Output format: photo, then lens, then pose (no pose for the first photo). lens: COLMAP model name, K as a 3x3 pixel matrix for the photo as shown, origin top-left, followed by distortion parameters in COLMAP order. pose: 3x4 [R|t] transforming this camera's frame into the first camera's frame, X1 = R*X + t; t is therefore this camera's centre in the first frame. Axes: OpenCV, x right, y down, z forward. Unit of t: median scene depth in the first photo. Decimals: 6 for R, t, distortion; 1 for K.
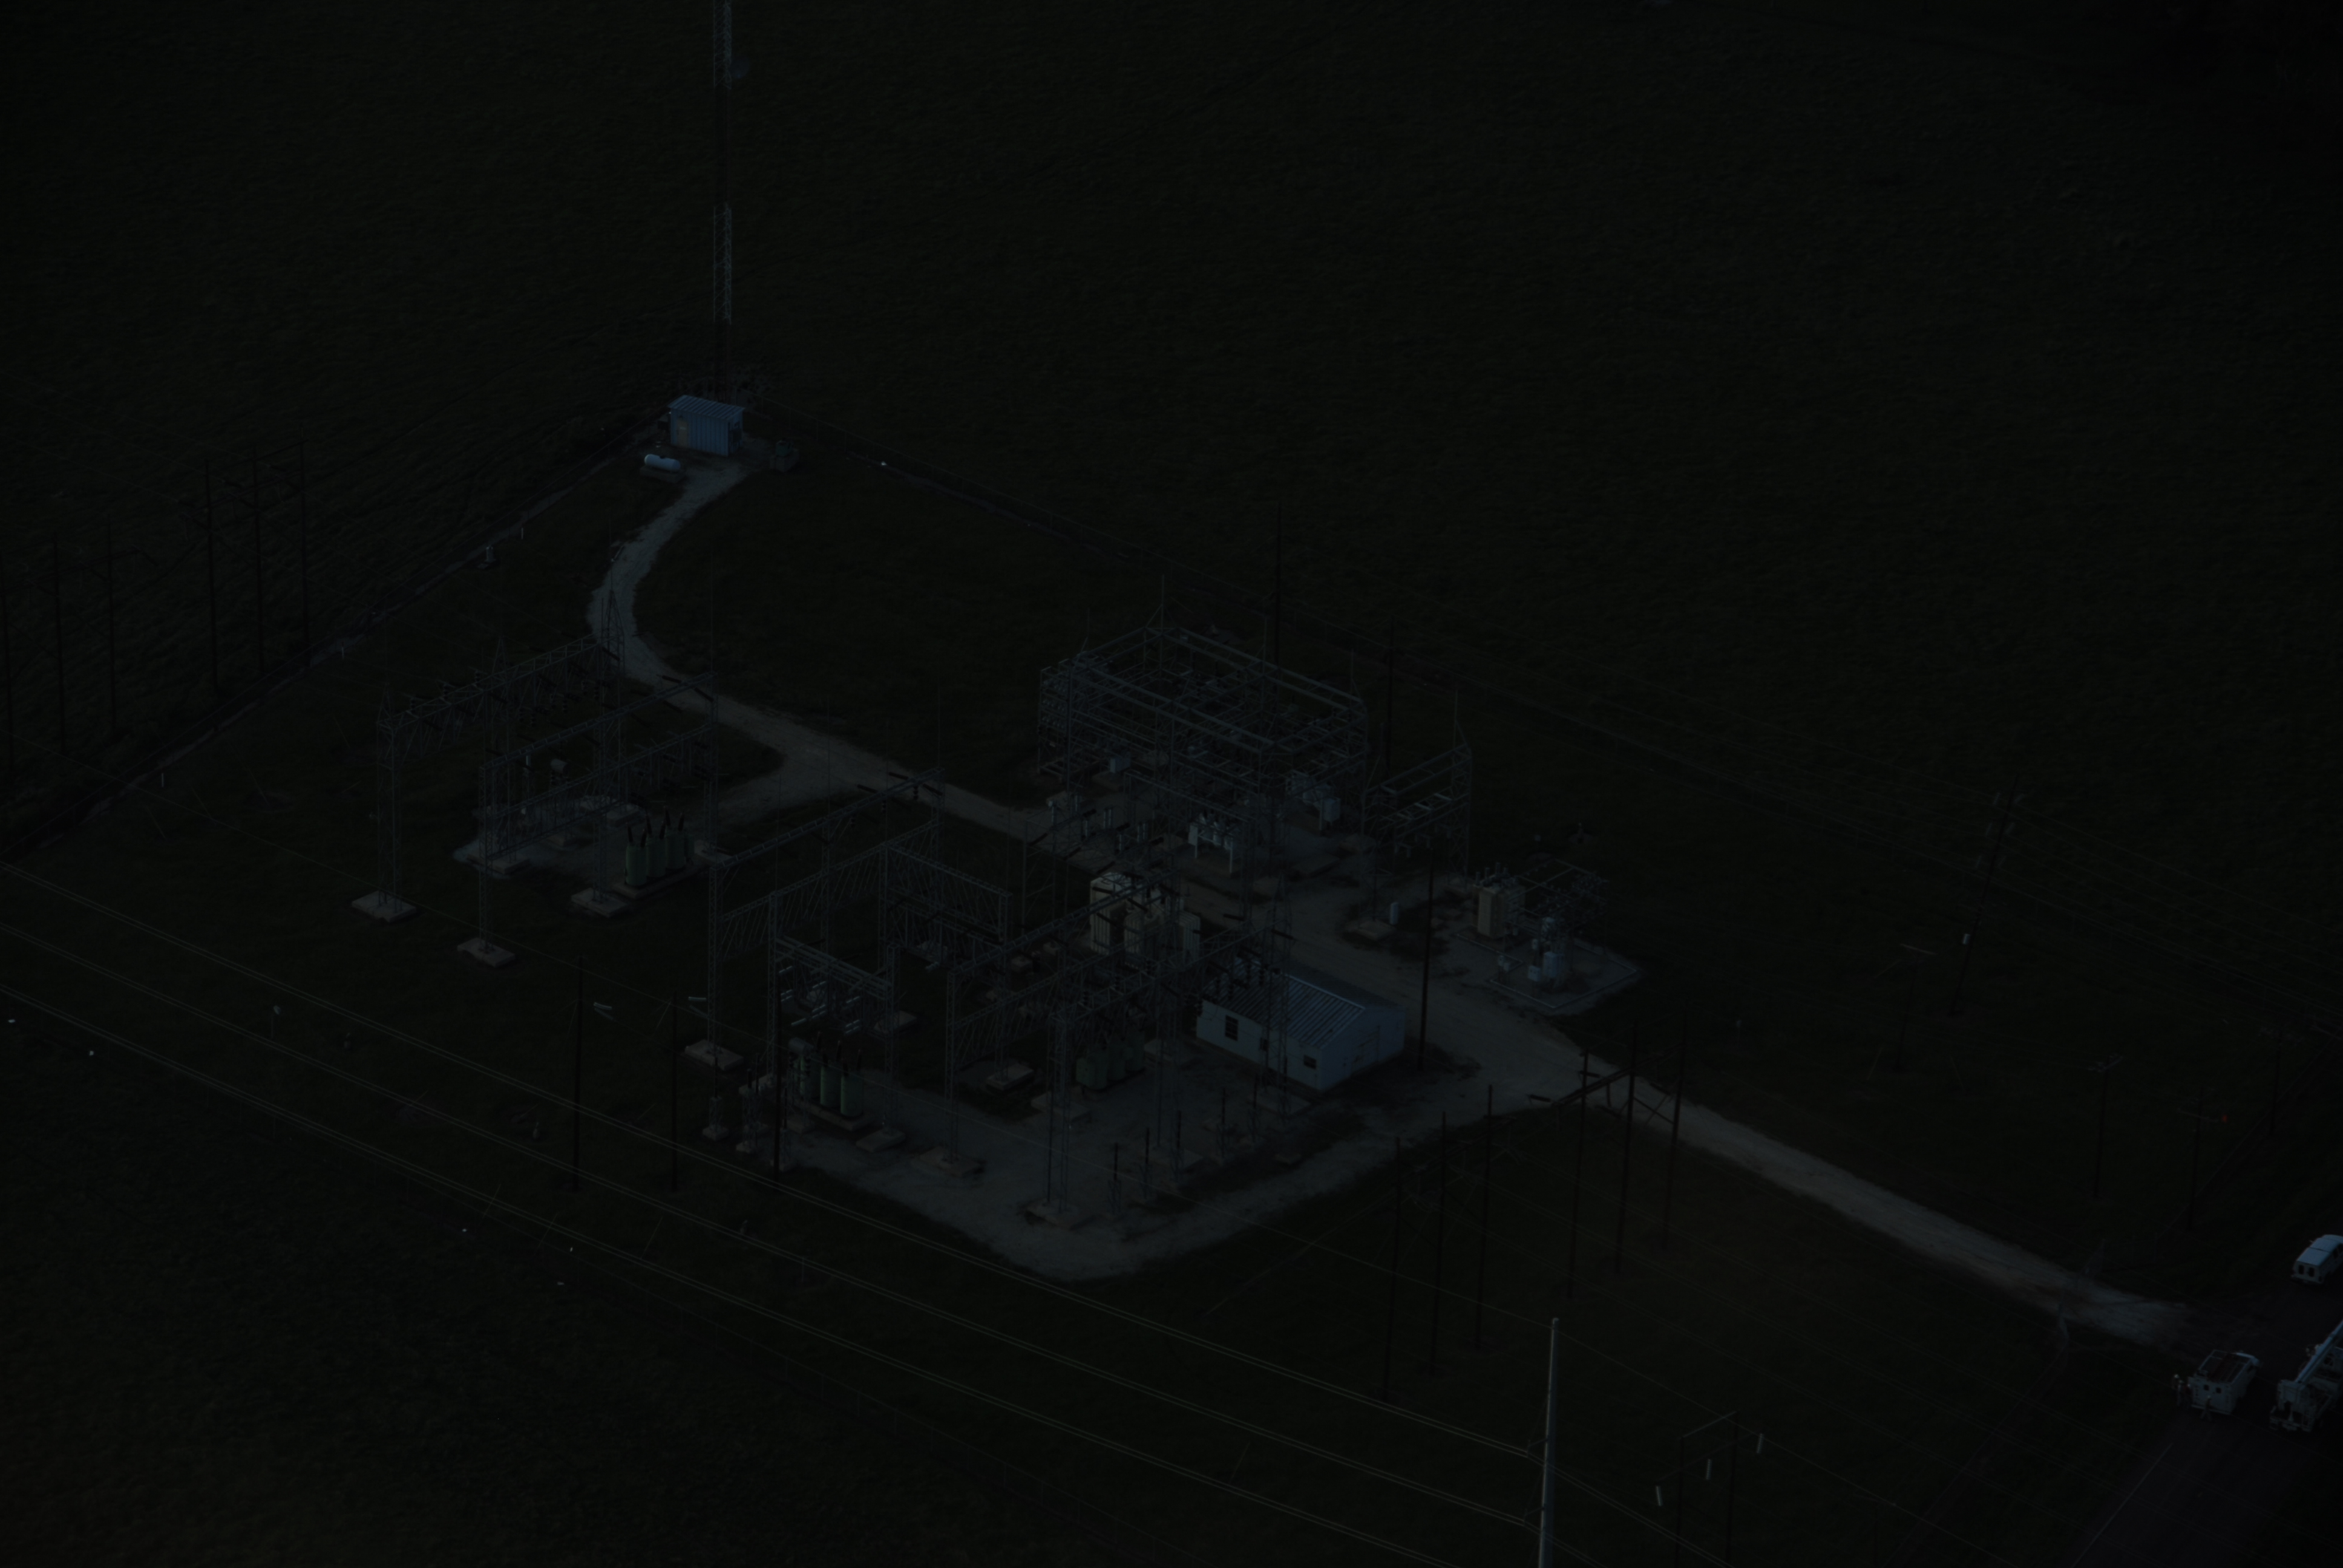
lens RADIAL K [[8615.1, 0, 1174.8], [0, 8615.1, 795.4], [0, 0, 1]] dist [1.611299, 0.000000]
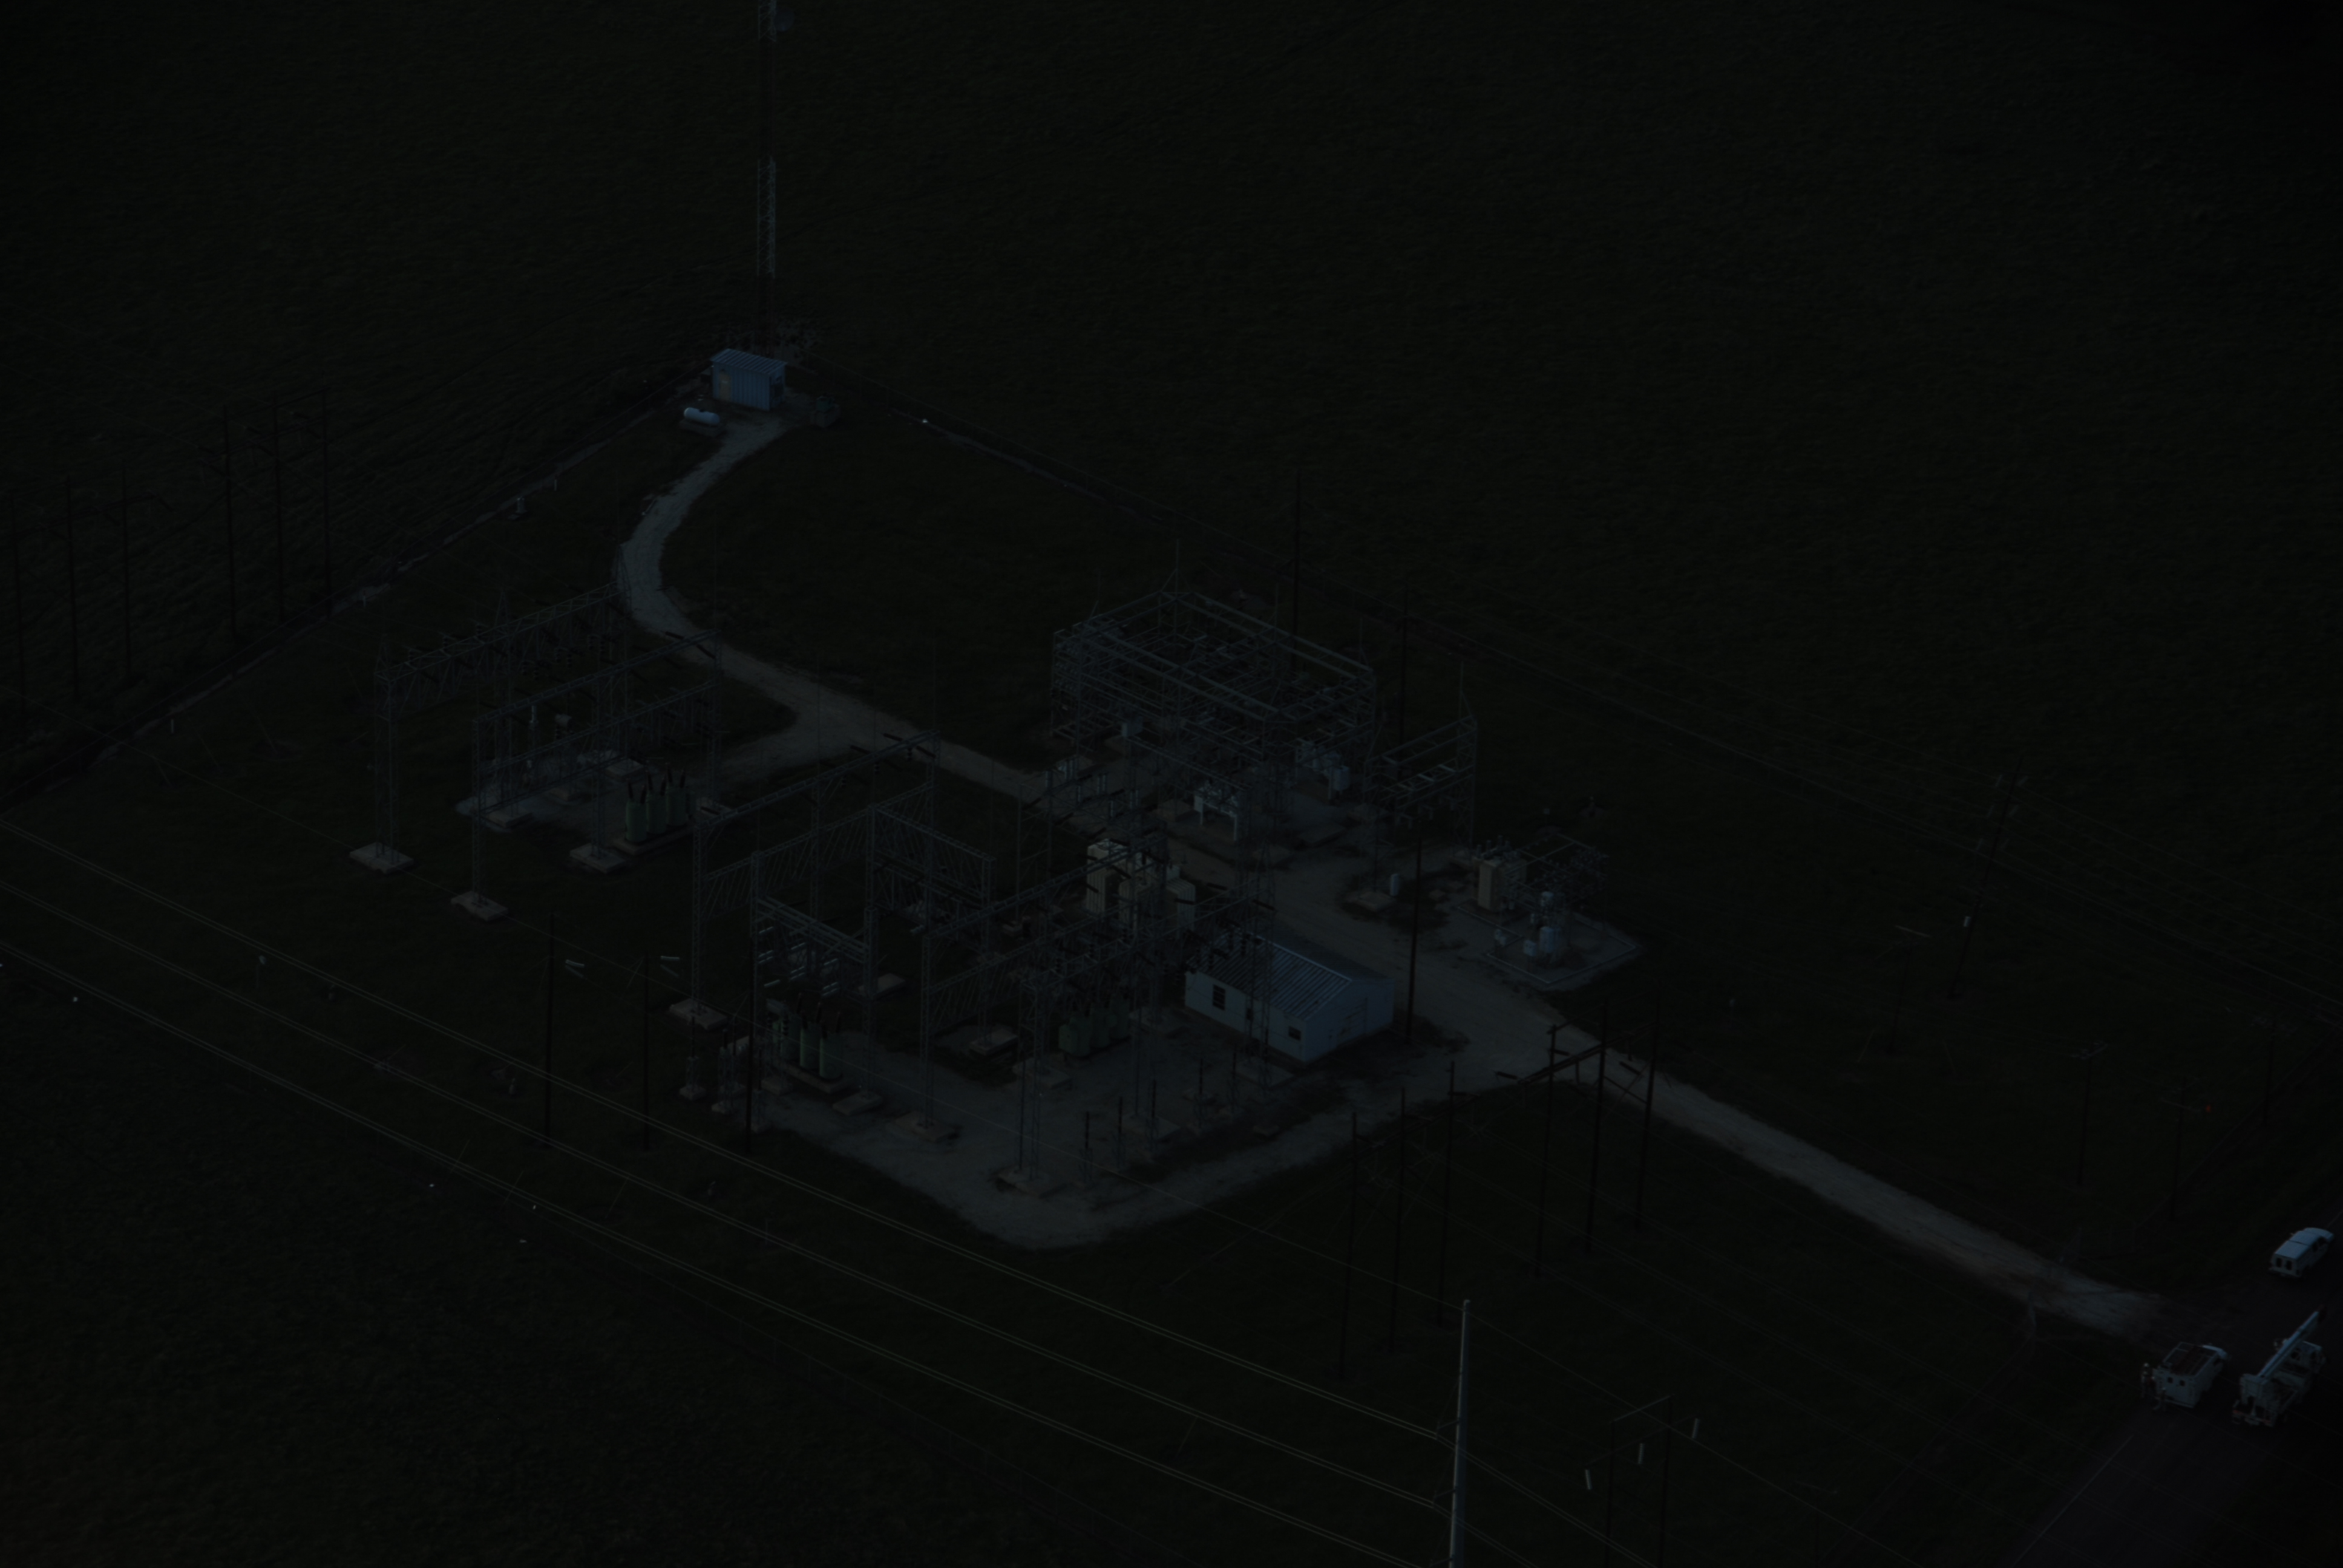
lens RADIAL K [[8615.1, 0, 1176.7], [0, 8615.1, 792.1], [0, 0, 1]] dist [1.611299, 0.000000]
pose [[0.999118, 0.019007, -0.037454, 0.037274], [-0.018779, 0.999803, 0.006443, -0.002912], [0.037569, -0.005734, 0.999278, 0.006451]]
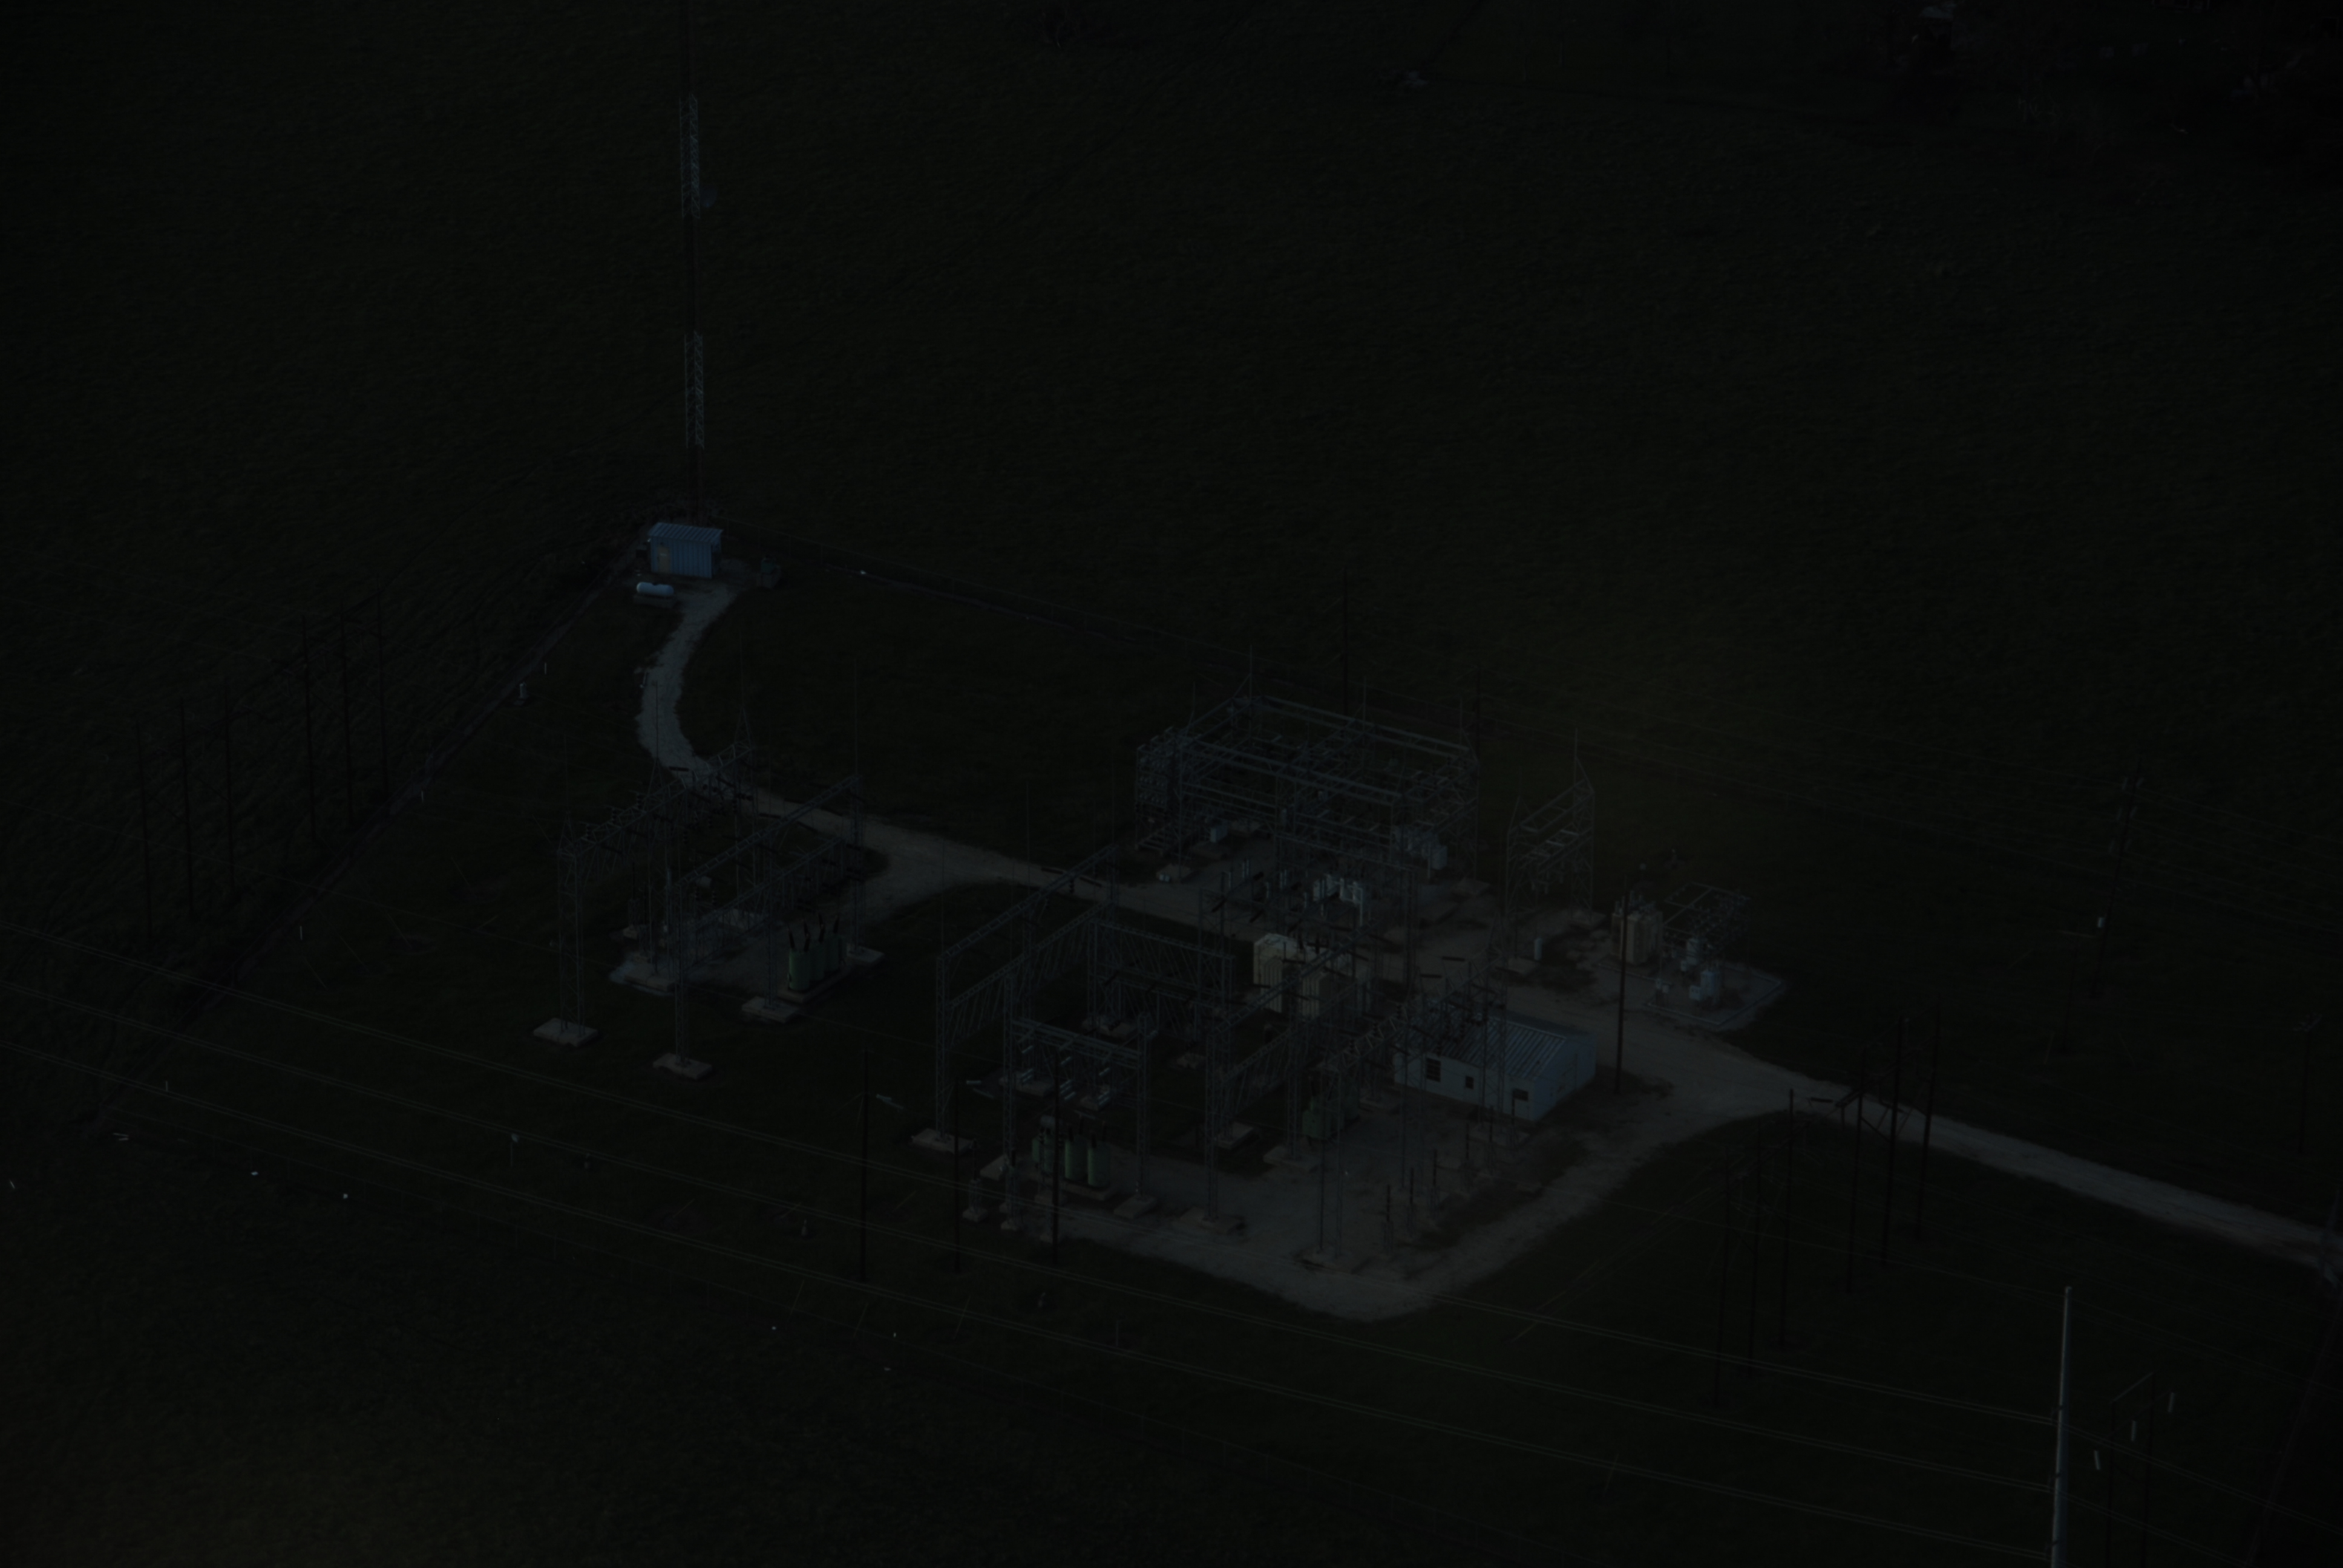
lens RADIAL K [[8615.1, 0, 1184.6], [0, 8615.1, 802.5], [0, 0, 1]] dist [1.611299, 0.000000]
pose [[0.985395, -0.088655, 0.145385, -0.163844], [0.091338, 0.995749, -0.011872, 0.004657], [-0.143715, 0.024978, 0.989304, -0.013130]]
